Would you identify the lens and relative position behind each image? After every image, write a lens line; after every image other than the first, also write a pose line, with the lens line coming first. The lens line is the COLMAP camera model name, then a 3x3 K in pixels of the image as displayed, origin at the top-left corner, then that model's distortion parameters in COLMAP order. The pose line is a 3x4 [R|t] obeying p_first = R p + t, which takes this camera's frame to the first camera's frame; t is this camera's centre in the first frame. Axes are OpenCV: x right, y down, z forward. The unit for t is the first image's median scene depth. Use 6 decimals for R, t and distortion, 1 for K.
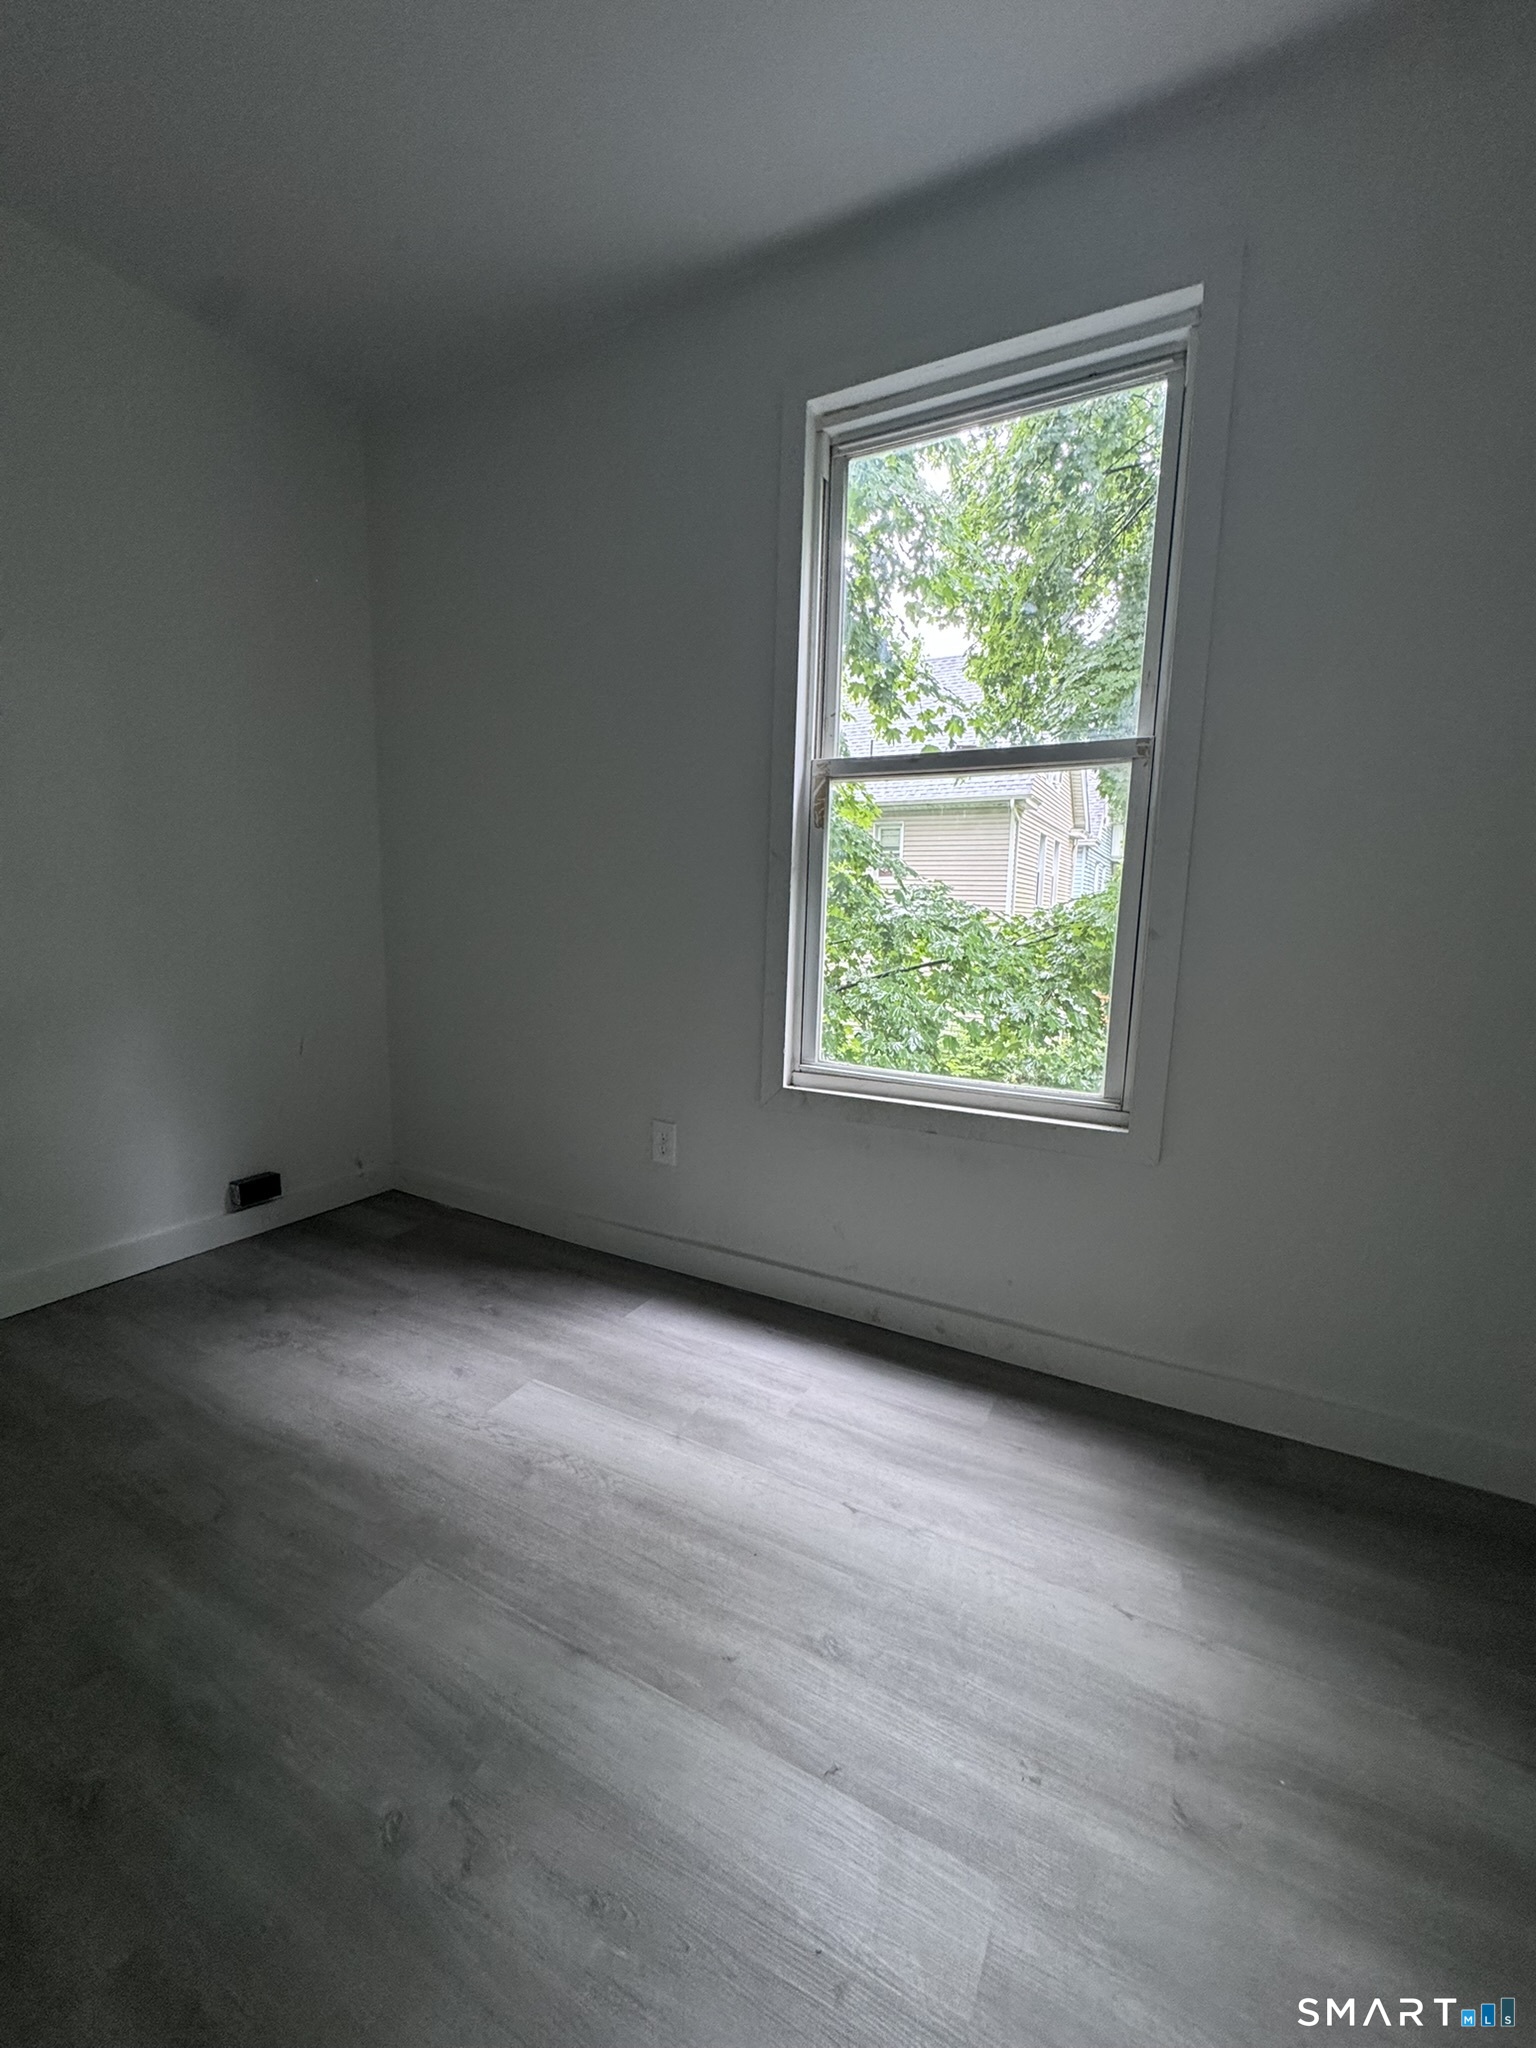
lens RADIAL K [[818.7, 0, 767.6], [0, 818.7, 1018.5], [0, 0, 1]] dist [-0.000431, -0.000057]
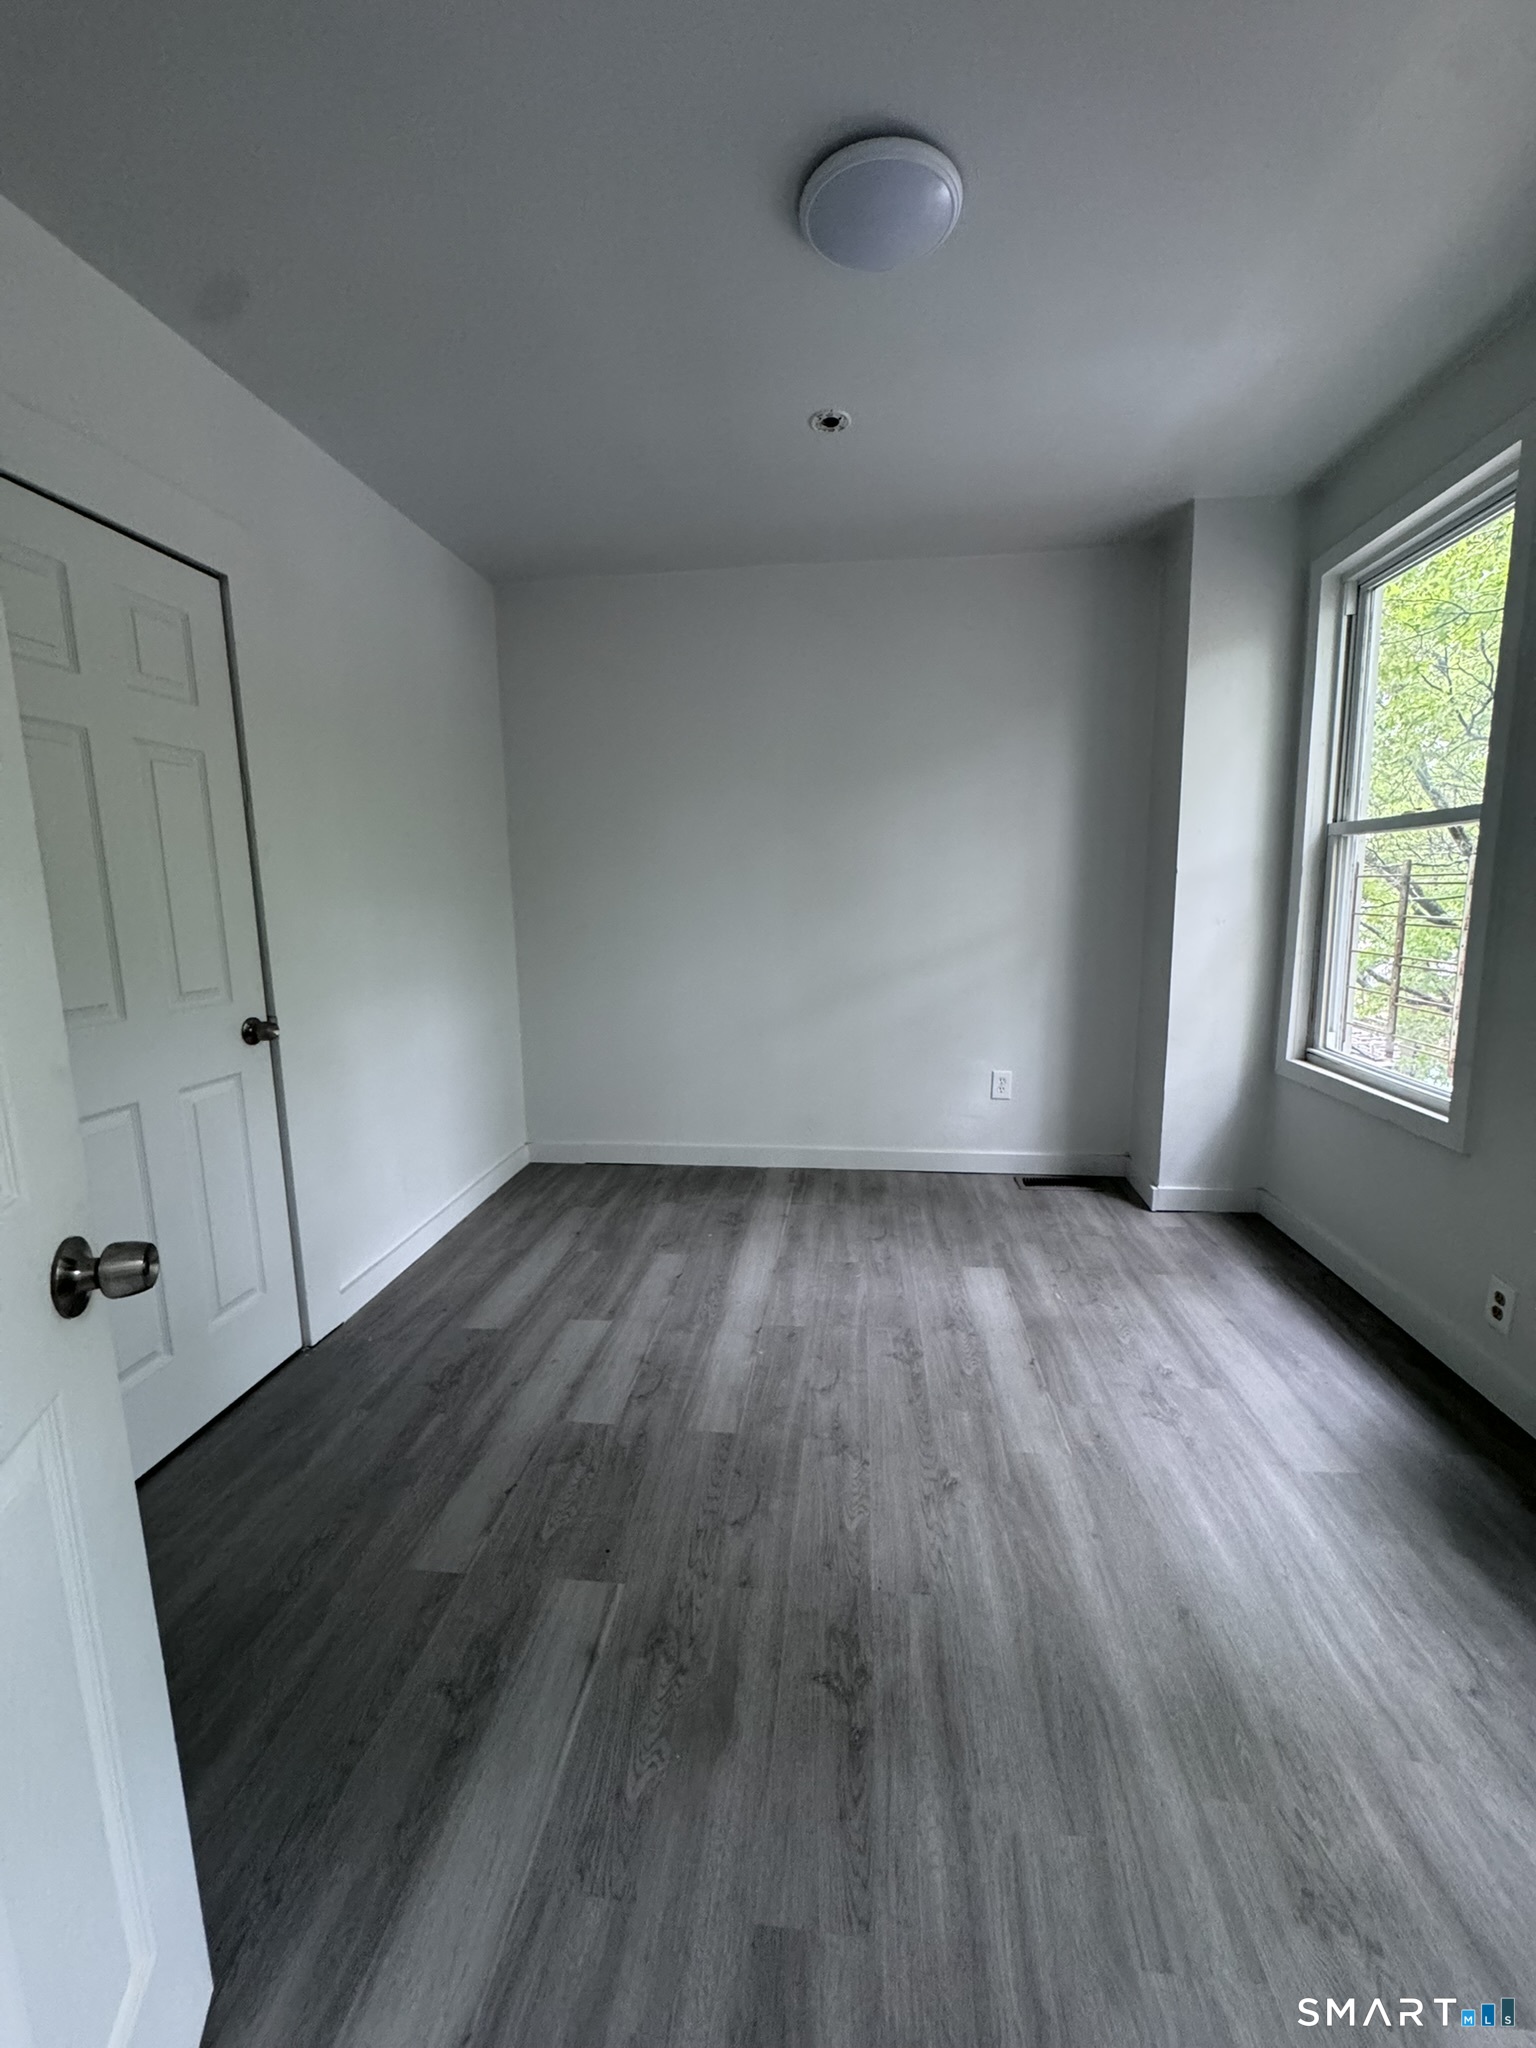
lens RADIAL K [[821.6, 0, 771.8], [0, 821.6, 1018.2], [0, 0, 1]] dist [-0.002156, -0.000048]
pose [[0.373642, 0.096798, -0.922508, 1.242663], [-0.076322, 0.994376, 0.073427, -0.030742], [0.924428, 0.042972, 0.378929, -0.442577]]
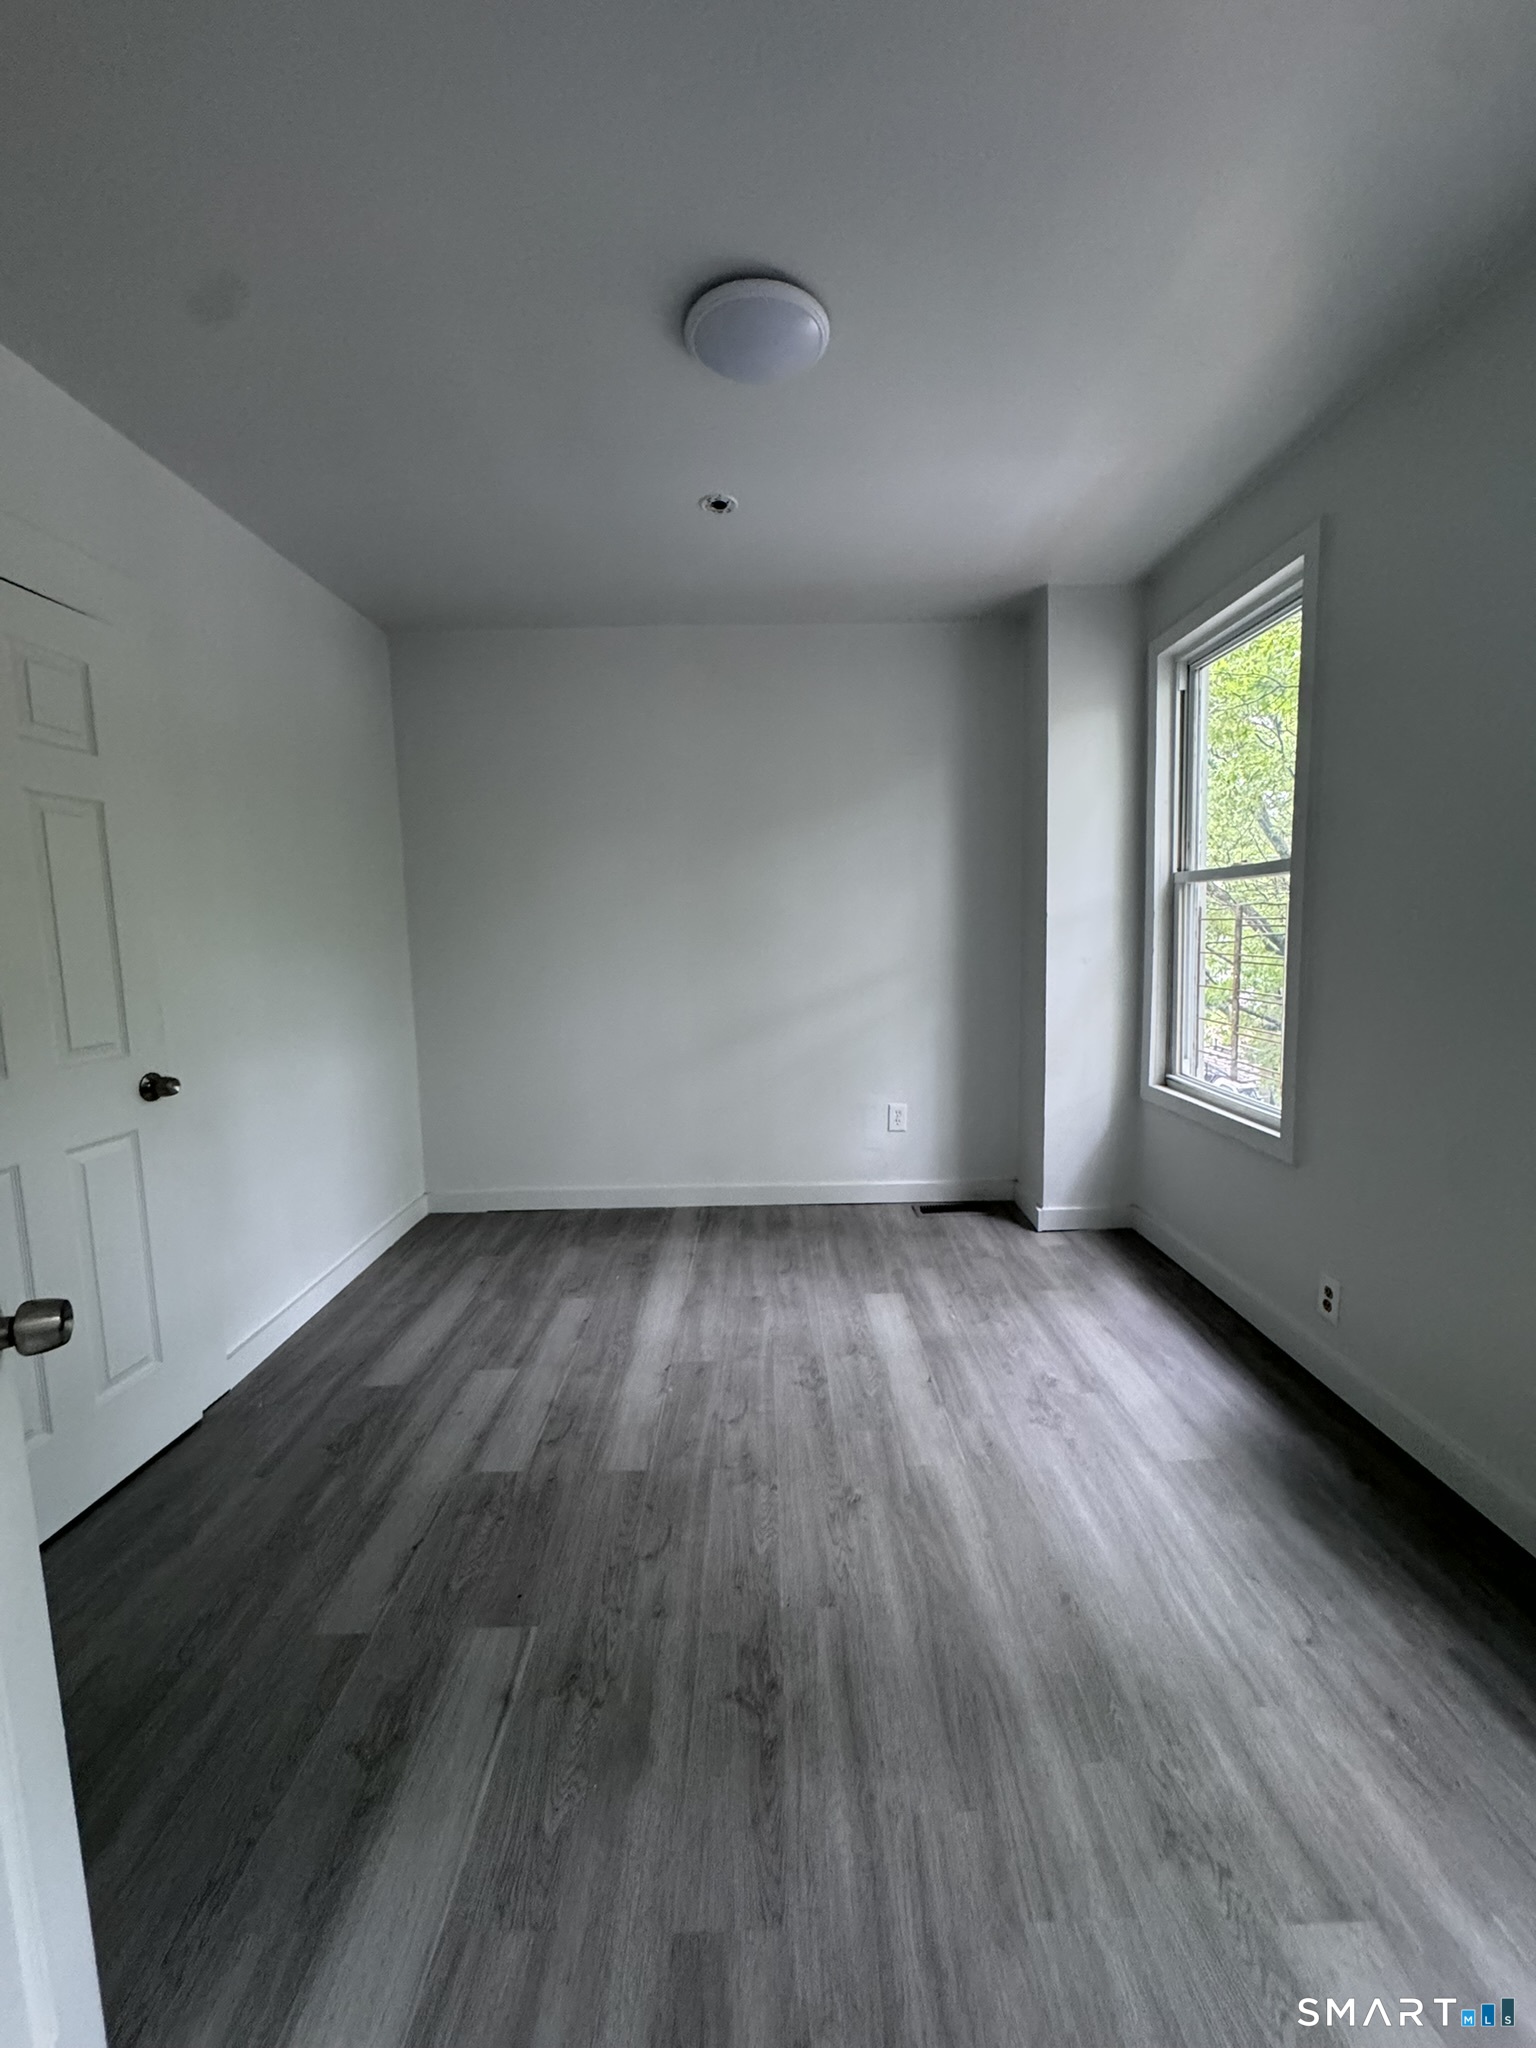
lens RADIAL K [[826.3, 0, 776.6], [0, 826.3, 1017.9], [0, 0, 1]] dist [0.001092, 0.000034]
pose [[0.484130, 0.045412, -0.873817, 1.307666], [-0.059716, 0.998039, 0.018783, -0.040244], [0.872956, 0.043087, 0.485893, -0.466519]]
